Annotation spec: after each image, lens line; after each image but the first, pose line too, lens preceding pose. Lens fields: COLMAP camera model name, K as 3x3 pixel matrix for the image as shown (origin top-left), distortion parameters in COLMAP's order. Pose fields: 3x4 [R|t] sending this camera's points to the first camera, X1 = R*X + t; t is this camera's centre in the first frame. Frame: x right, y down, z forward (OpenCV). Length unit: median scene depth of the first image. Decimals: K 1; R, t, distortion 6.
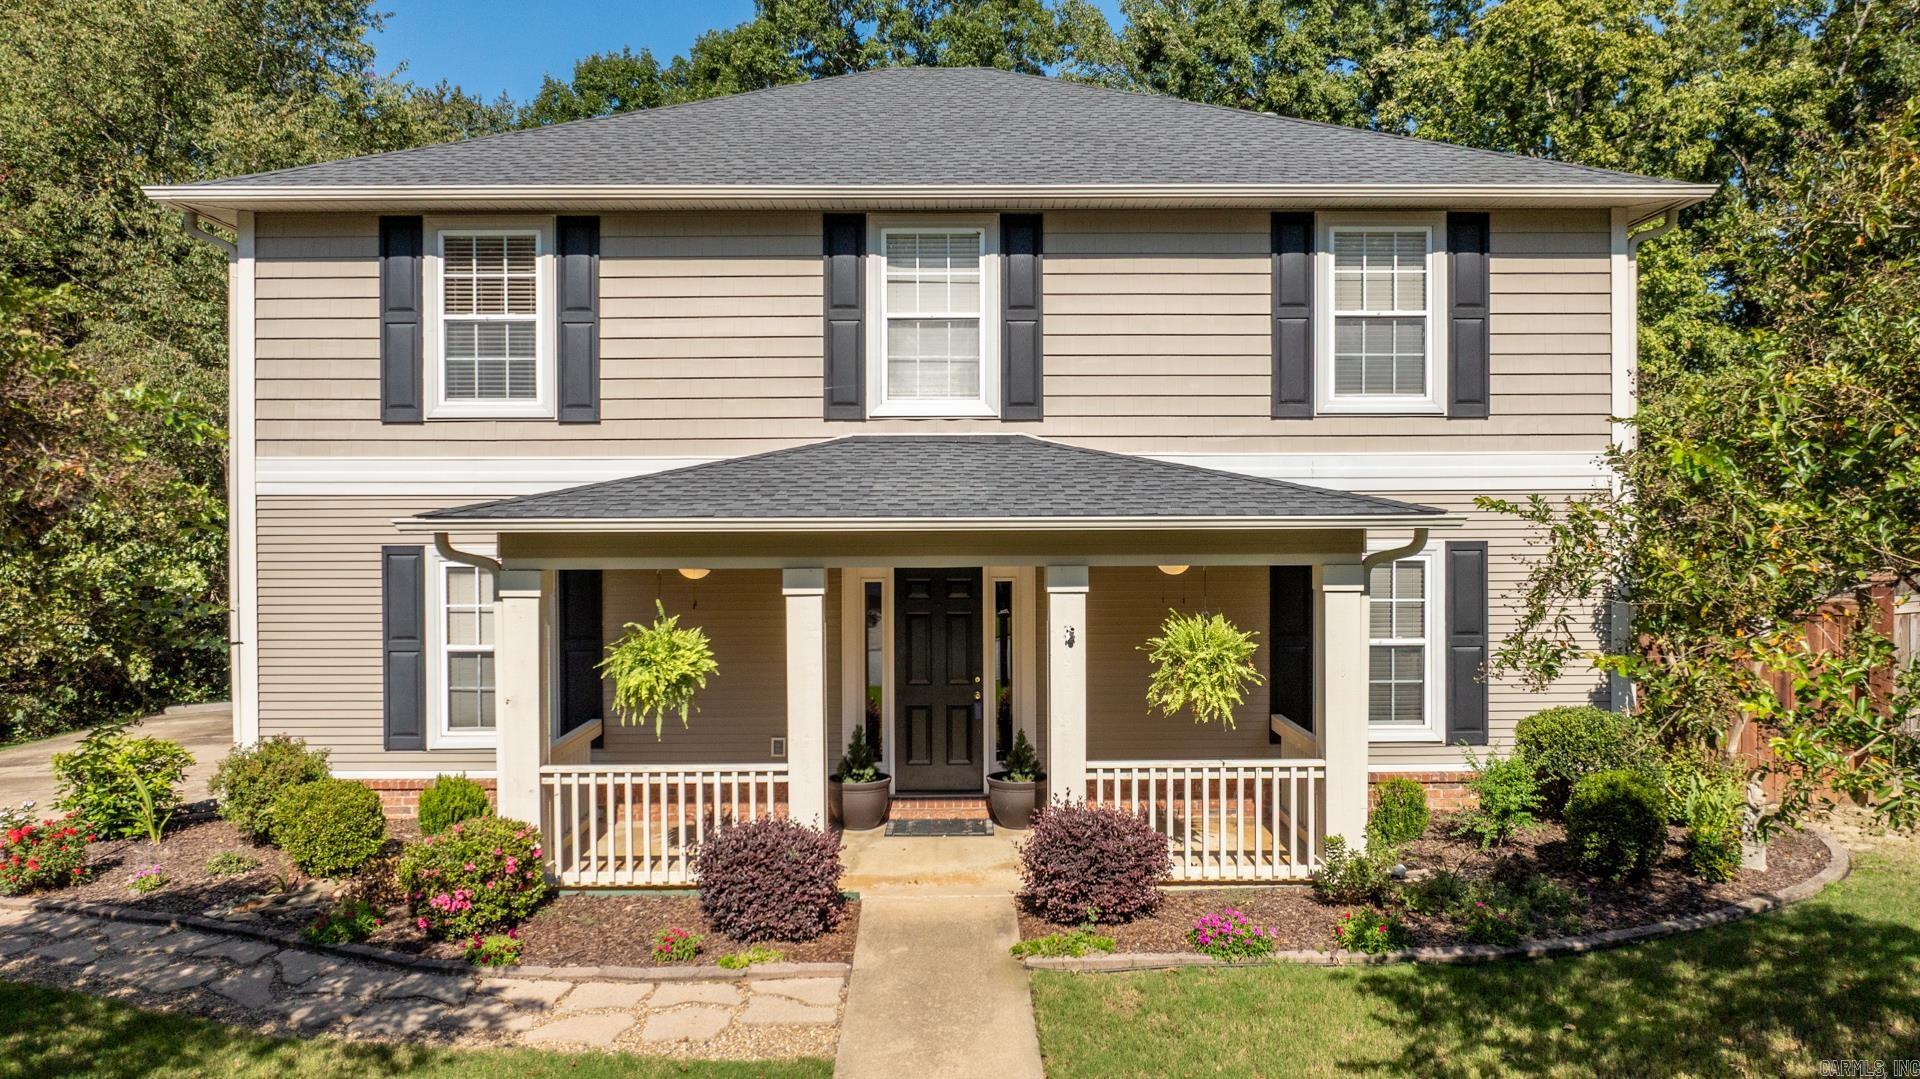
lens RADIAL K [[1342.8, 0, 960.0], [0, 1342.8, 539.5], [0, 0, 1]] dist [-0.010896, 0.000711]
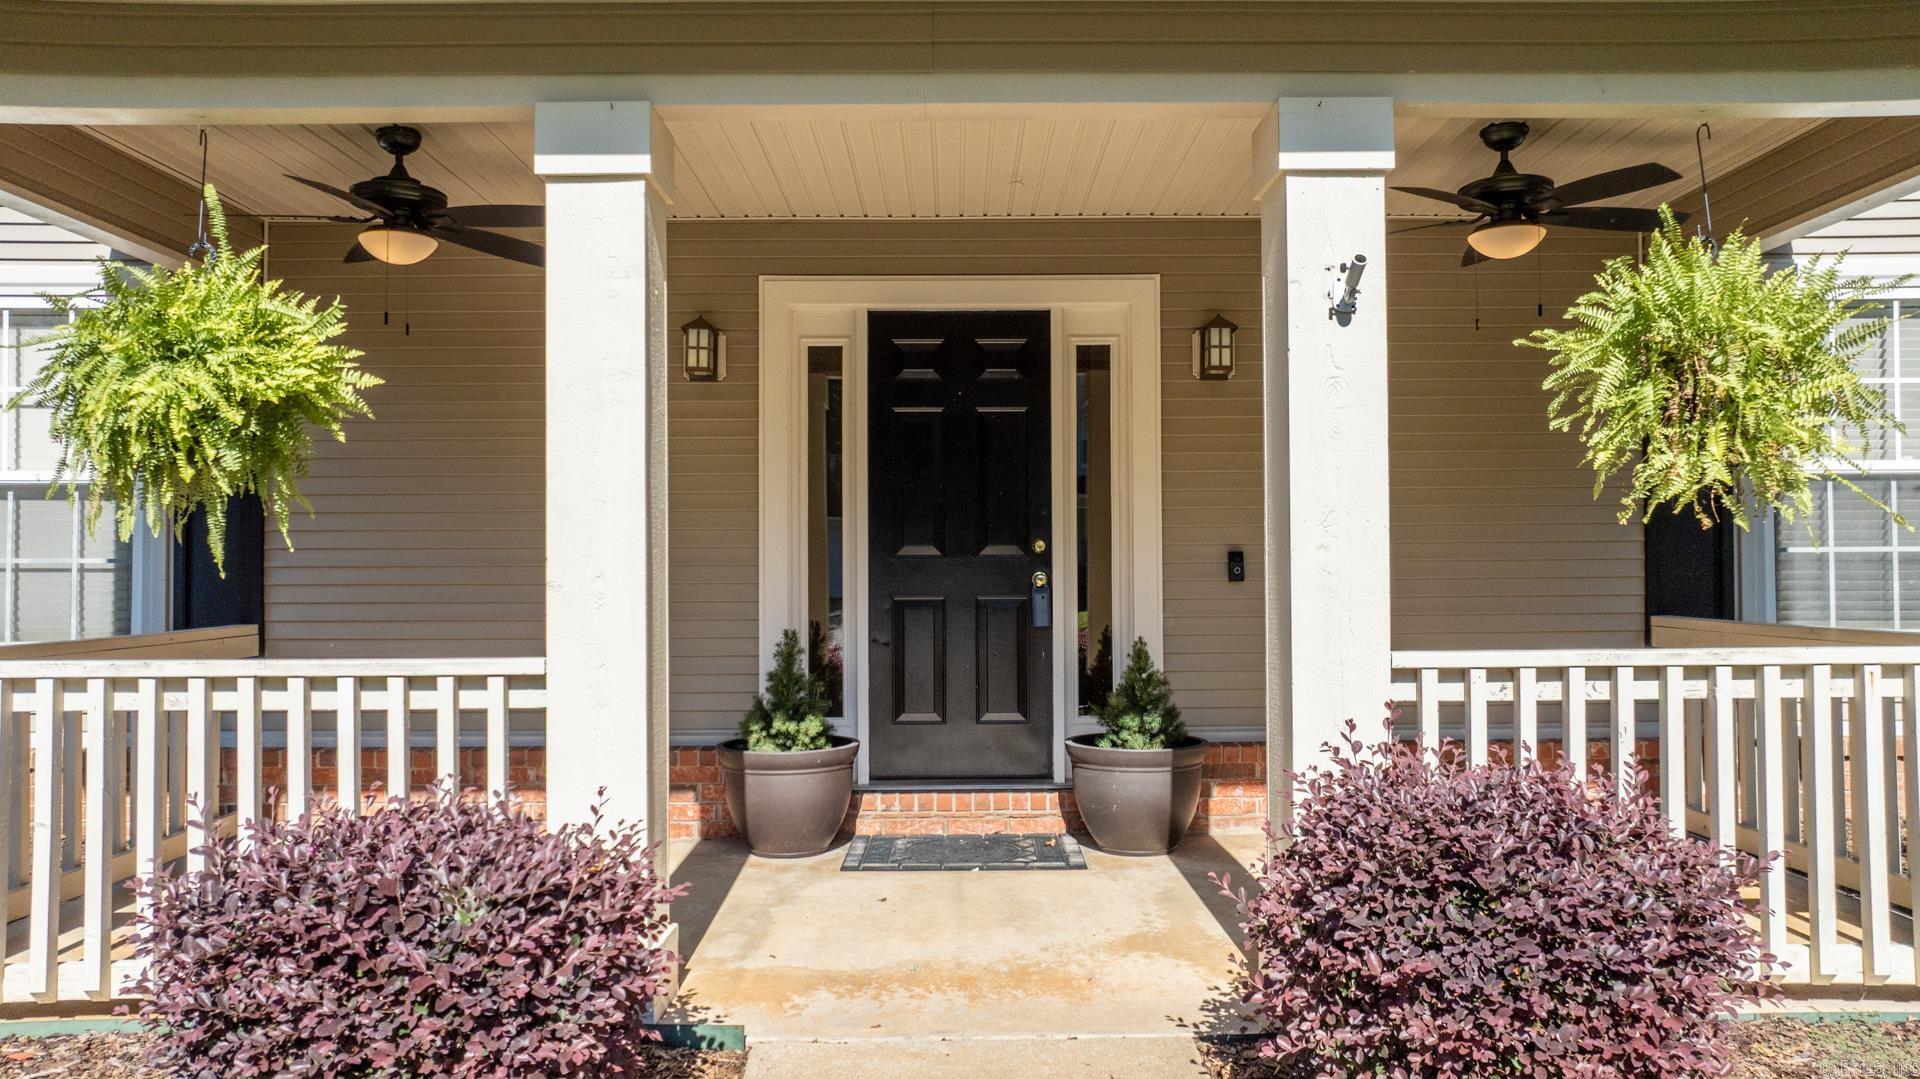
lens RADIAL K [[1342.8, 0, 960.0], [0, 1342.8, 539.5], [0, 0, 1]] dist [-0.010896, 0.000711]
pose [[0.999997, 0.000187, 0.002262, -0.016913], [-0.000103, 0.999313, -0.037049, 0.120565], [-0.002267, 0.037049, 0.999311, 0.519478]]
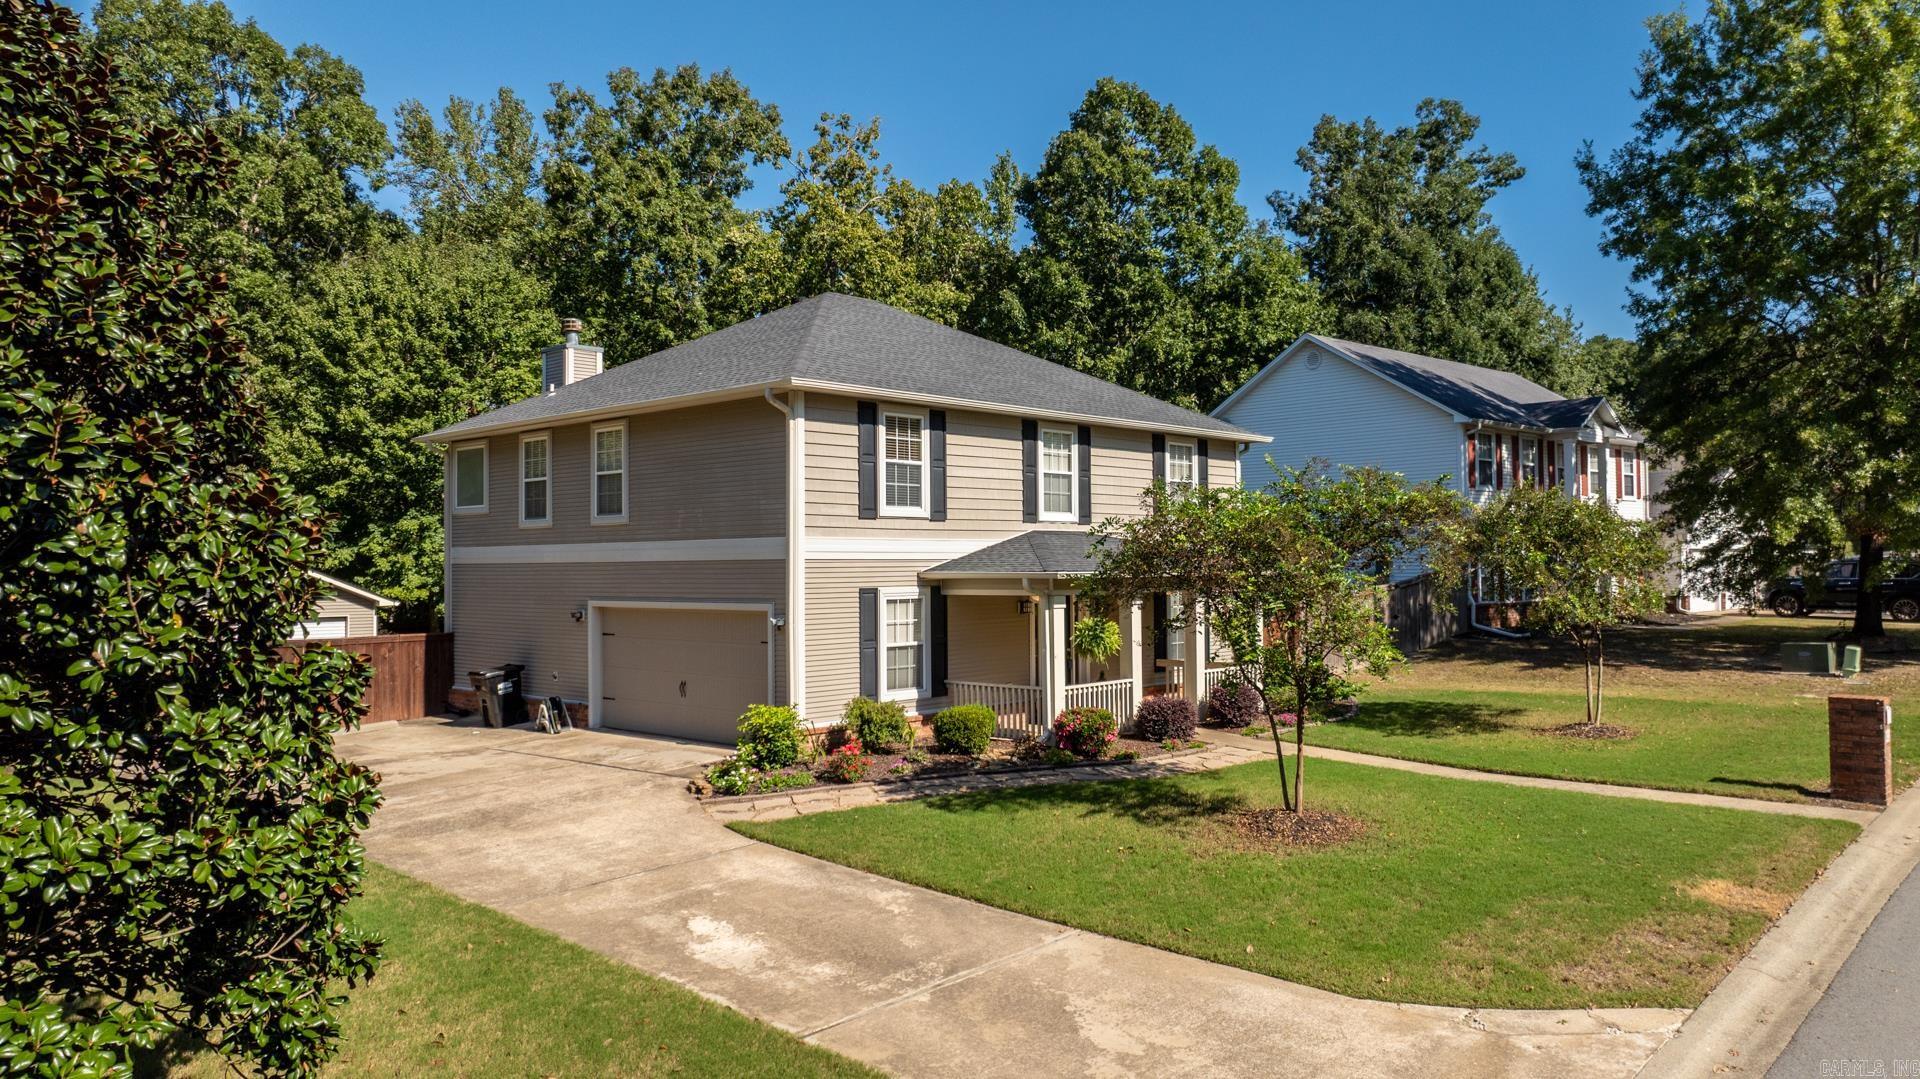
lens RADIAL K [[1315.6, 0, 960.0], [0, 1315.6, 539.5], [0, 0, 1]] dist [-0.007705, 0.071486]
pose [[0.689810, 0.011244, 0.723903, -1.588954], [0.013746, 0.999496, -0.028623, -0.008204], [-0.723860, 0.029695, 0.689308, -0.280712]]
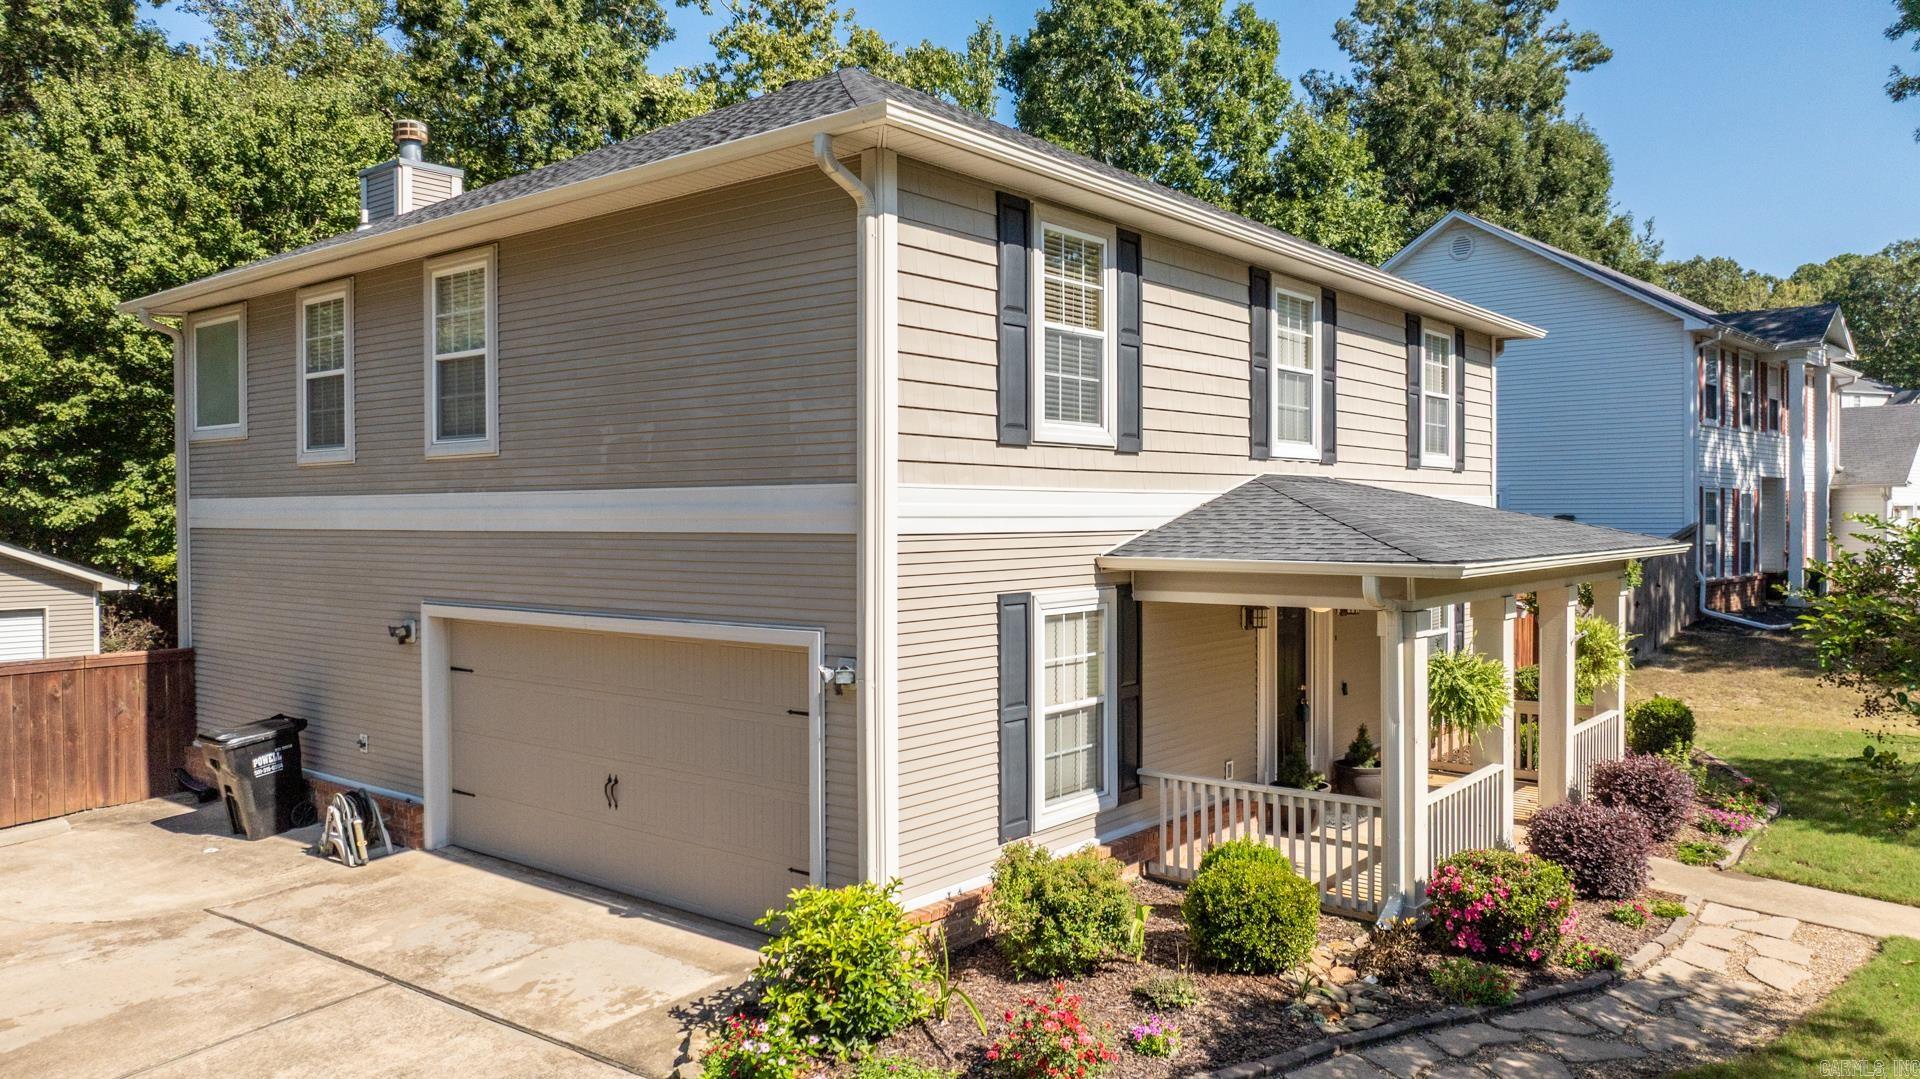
lens RADIAL K [[1342.8, 0, 960.0], [0, 1342.8, 539.5], [0, 0, 1]] dist [-0.010896, 0.000711]
pose [[0.637765, -0.014174, 0.770101, -1.081059], [0.009636, 0.999899, 0.010423, -0.037939], [-0.770171, 0.000773, 0.637837, 0.496262]]
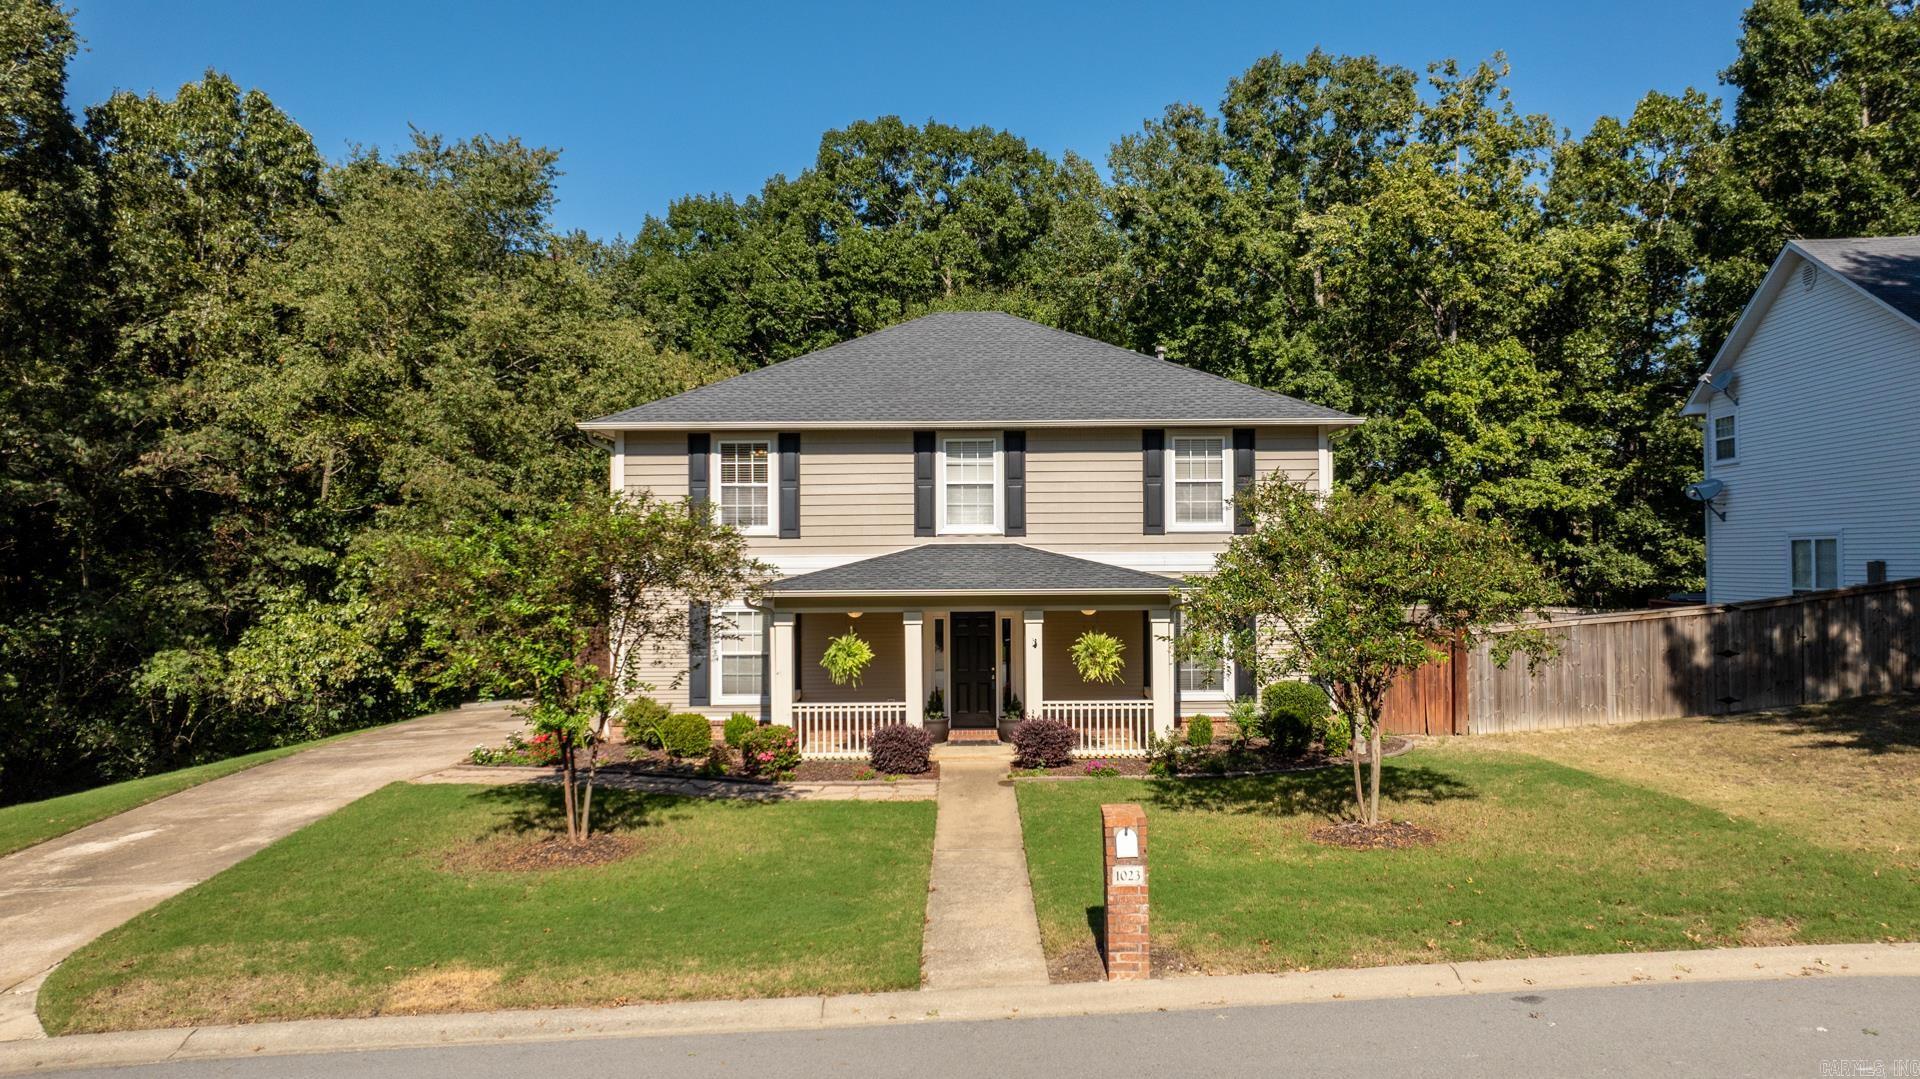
lens RADIAL K [[1315.6, 0, 960.0], [0, 1315.6, 539.5], [0, 0, 1]] dist [-0.007705, 0.071486]
pose [[0.999884, -0.003034, -0.014951, -0.005883], [0.002549, 0.999474, -0.032337, -0.021937], [0.015041, 0.032295, 0.999365, -0.919051]]
